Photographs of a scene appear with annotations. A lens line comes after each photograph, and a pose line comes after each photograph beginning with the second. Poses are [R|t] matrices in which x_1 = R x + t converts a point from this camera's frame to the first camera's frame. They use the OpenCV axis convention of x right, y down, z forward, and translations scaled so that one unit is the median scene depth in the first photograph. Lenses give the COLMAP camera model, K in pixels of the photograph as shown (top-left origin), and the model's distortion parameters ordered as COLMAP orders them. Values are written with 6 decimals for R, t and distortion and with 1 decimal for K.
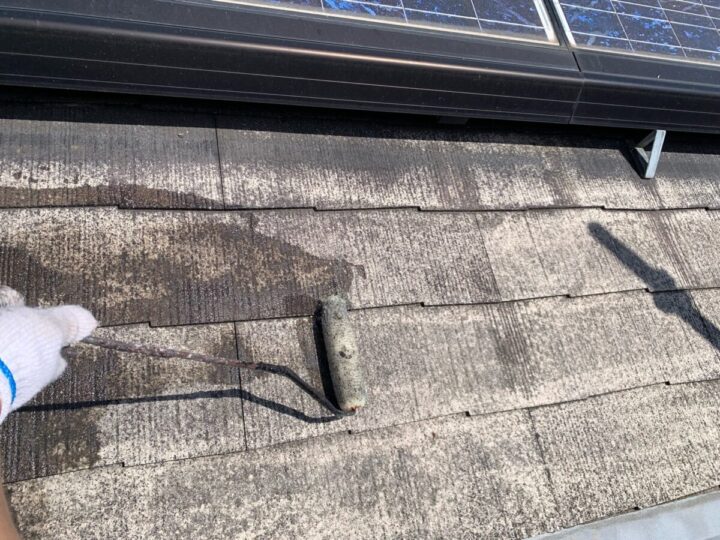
lens RADIAL K [[550.1, 0, 359.6], [0, 550.1, 269.6], [0, 0, 1]] dist [0.030056, -0.019514]
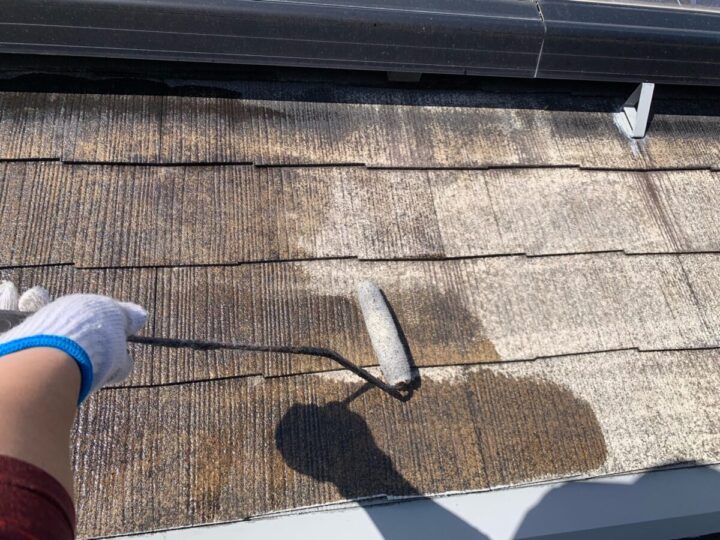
lens RADIAL K [[550.1, 0, 361.3], [0, 550.1, 271.5], [0, 0, 1]] dist [0.030056, -0.019514]
pose [[0.988842, -0.000480, -0.148970, 0.243935], [-0.002874, 0.999747, -0.022298, 0.098768], [0.148943, 0.022477, 0.988590, 0.024957]]
